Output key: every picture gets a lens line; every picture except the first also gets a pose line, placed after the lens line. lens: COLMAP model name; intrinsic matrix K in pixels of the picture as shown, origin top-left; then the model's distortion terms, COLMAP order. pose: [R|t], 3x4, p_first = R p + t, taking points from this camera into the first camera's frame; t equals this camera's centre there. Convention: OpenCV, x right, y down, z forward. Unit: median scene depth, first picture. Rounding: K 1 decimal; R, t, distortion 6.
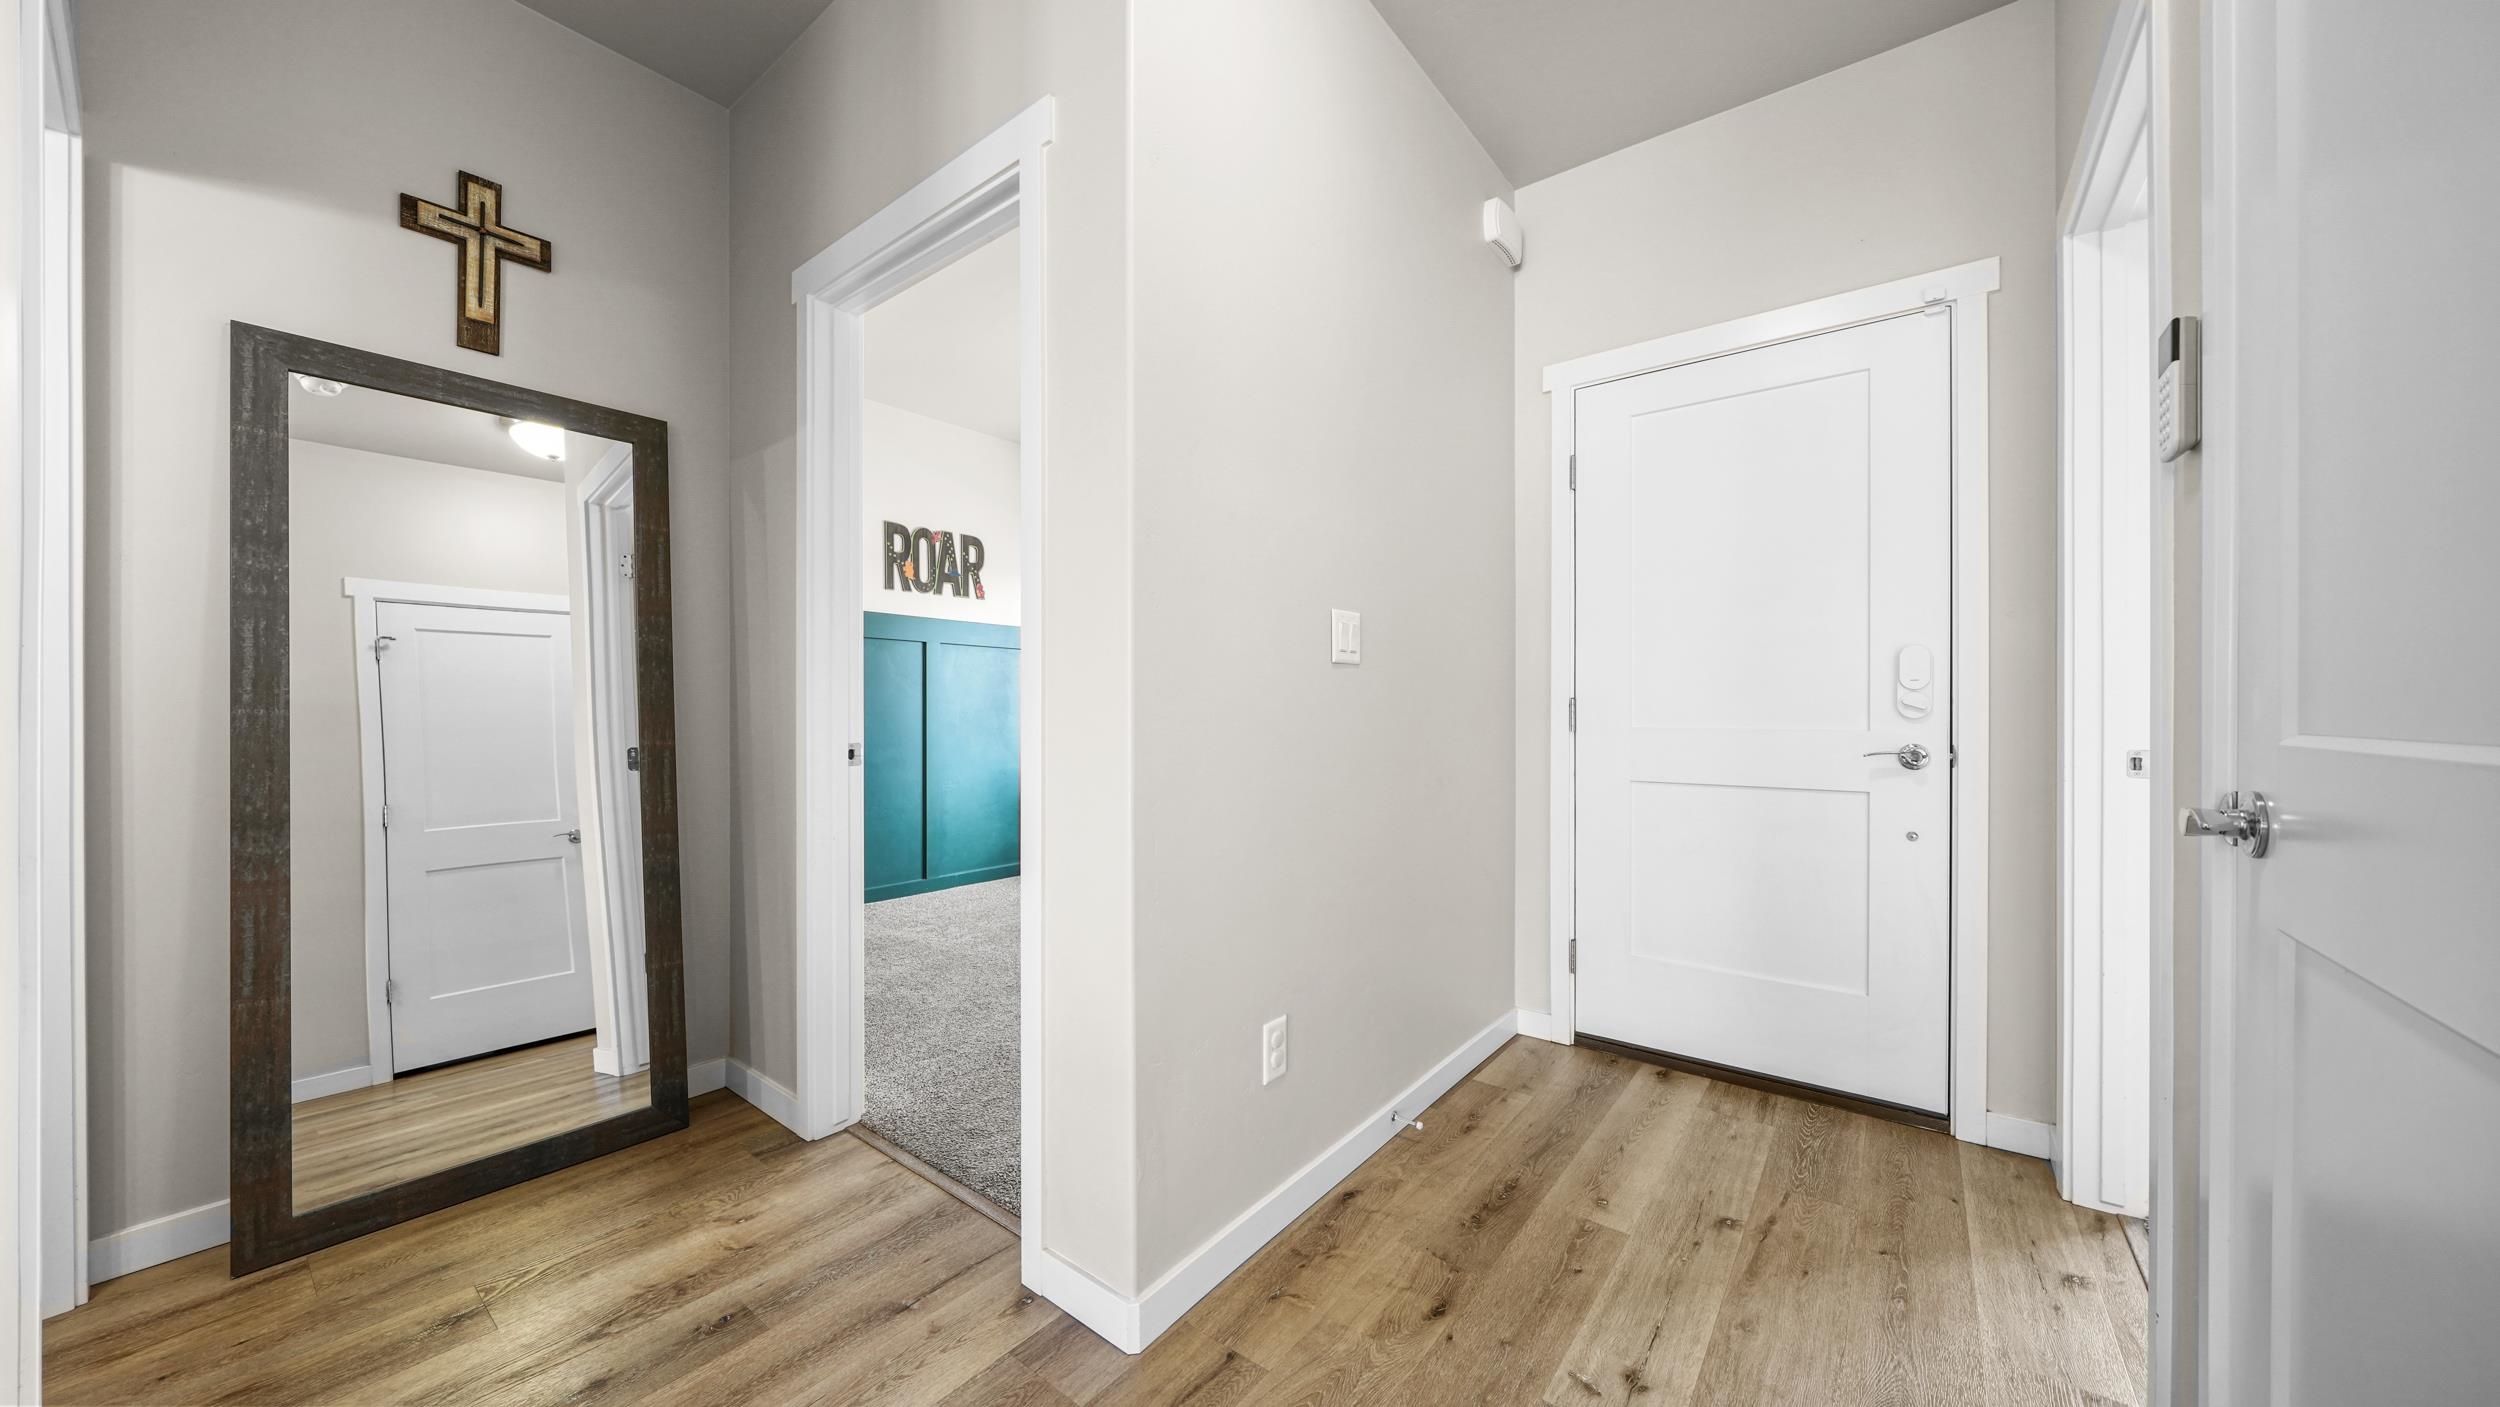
lens RADIAL K [[843.2, 0, 1249.5], [0, 843.2, 710.8], [0, 0, 1]] dist [-0.001759, -0.000034]
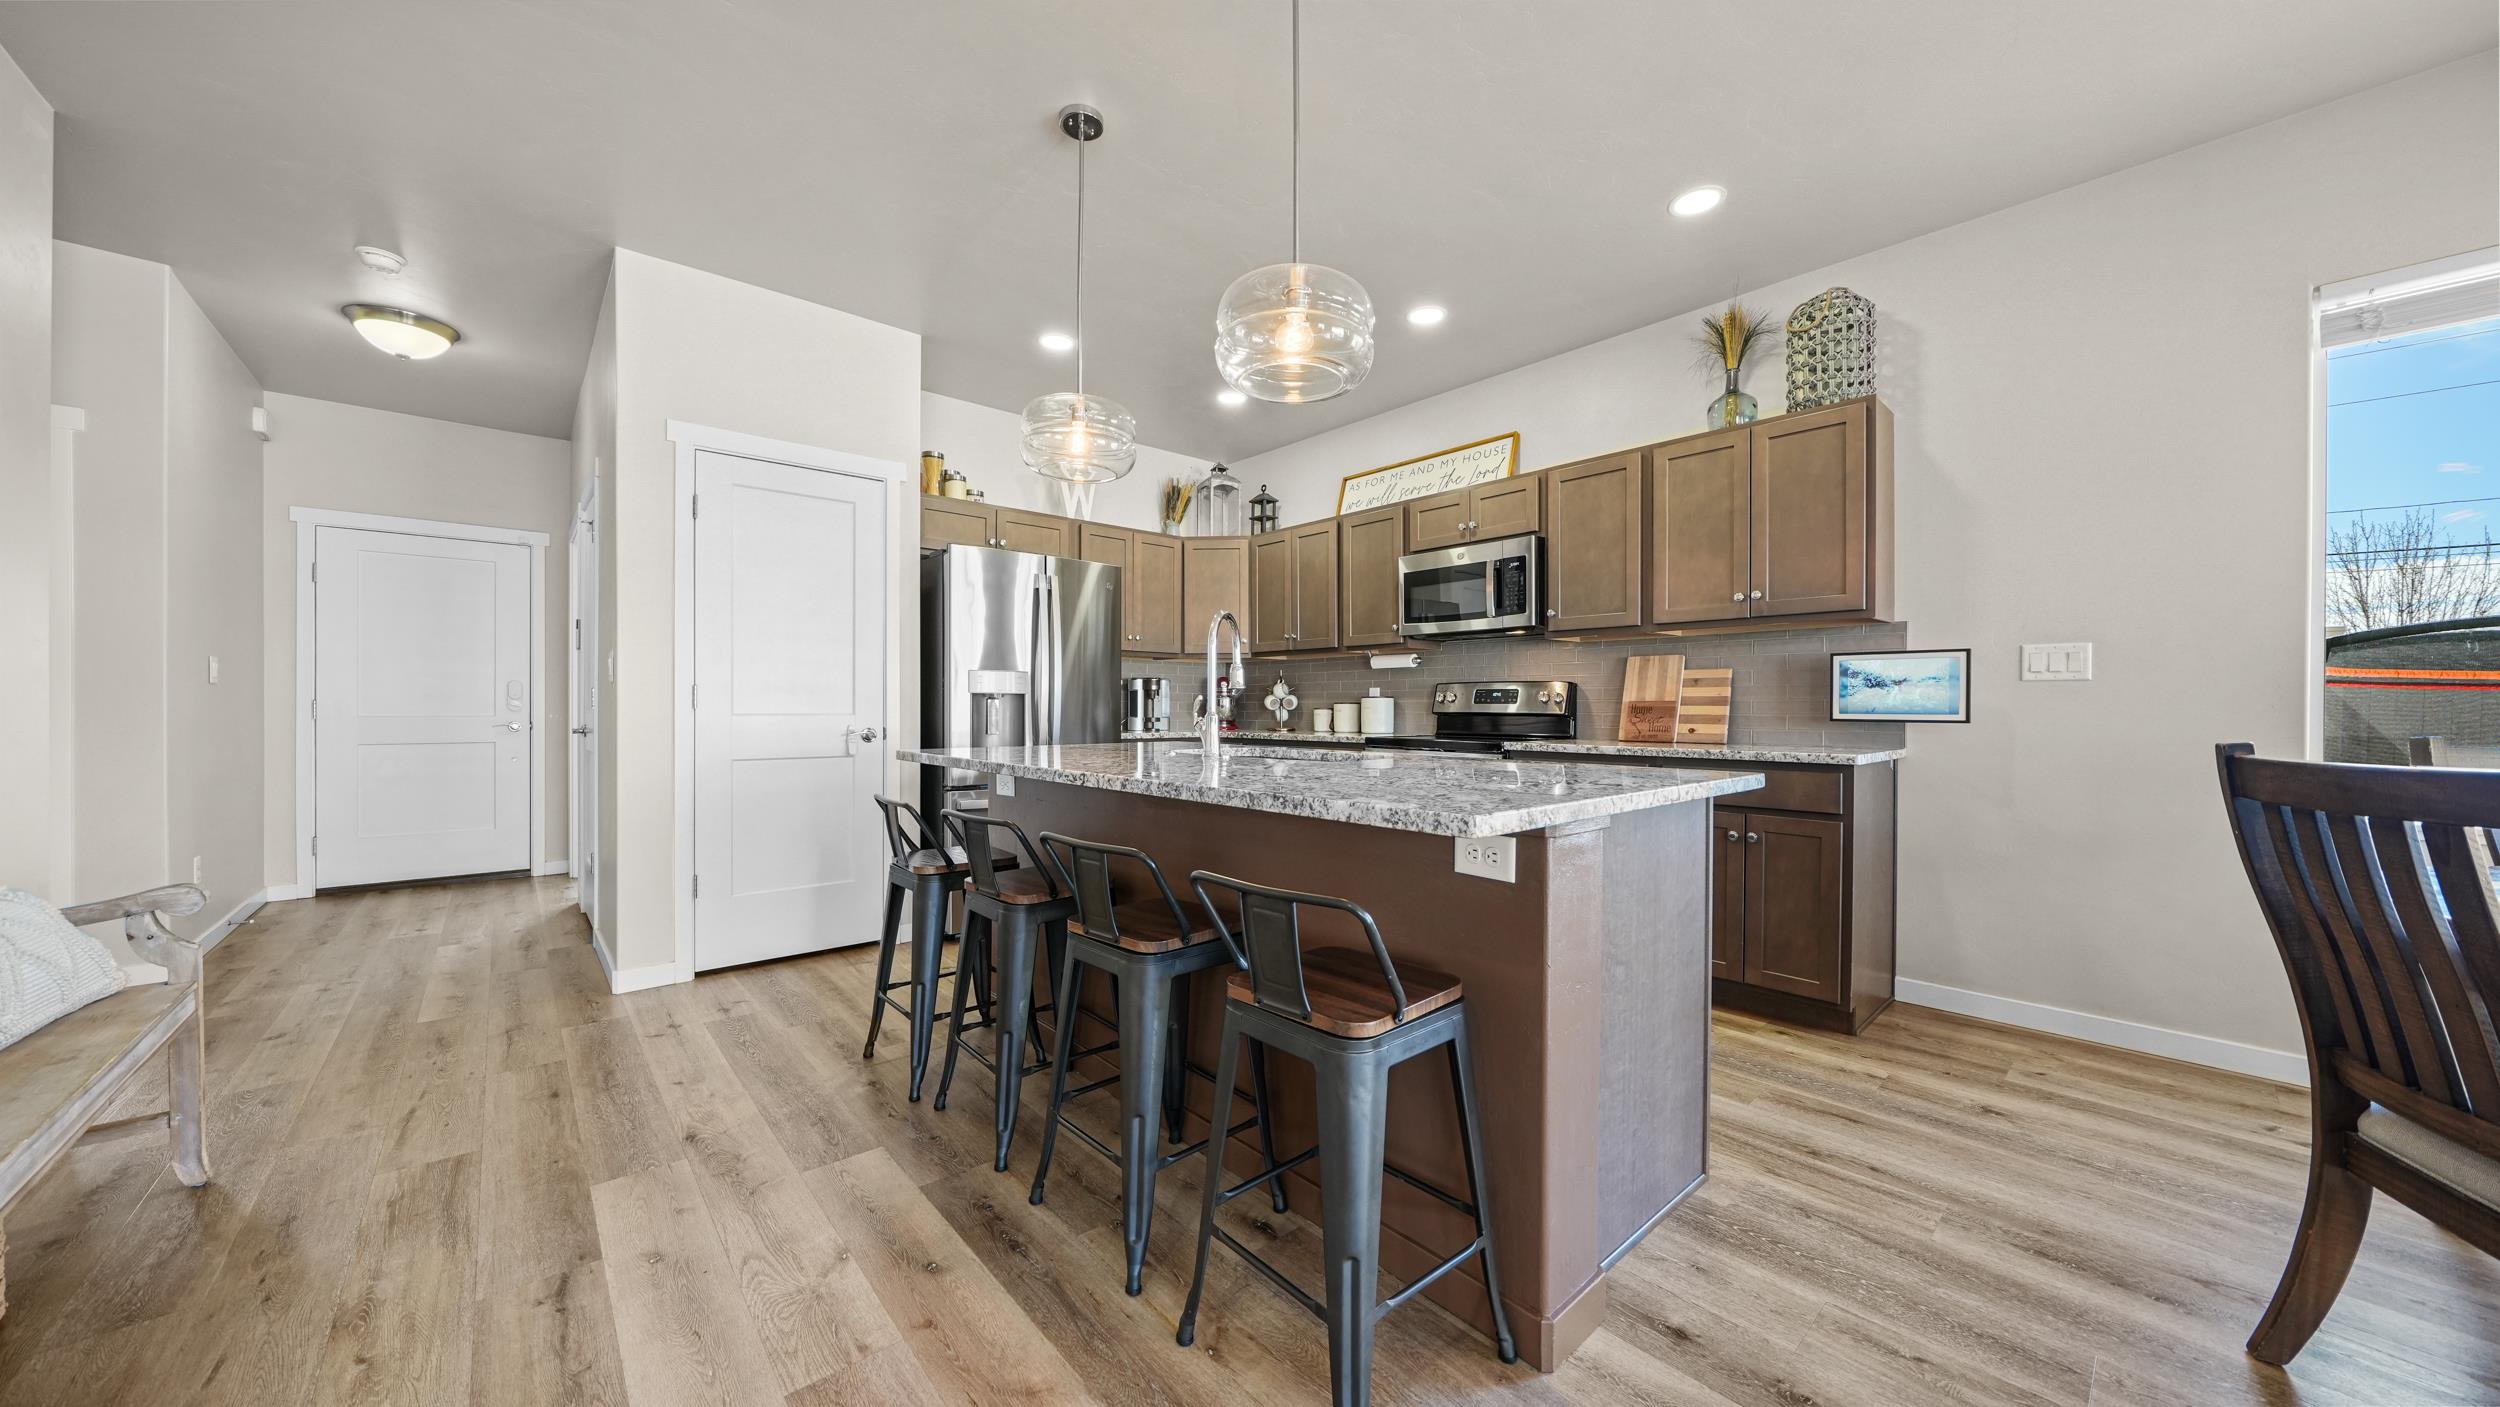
lens RADIAL K [[843.2, 0, 1249.5], [0, 843.2, 710.8], [0, 0, 1]] dist [-0.001759, -0.000034]
pose [[0.203911, -0.001757, 0.978988, -0.943755], [-0.003039, 0.999992, 0.002428, -0.004062], [-0.978985, -0.003471, 0.203904, -1.277439]]
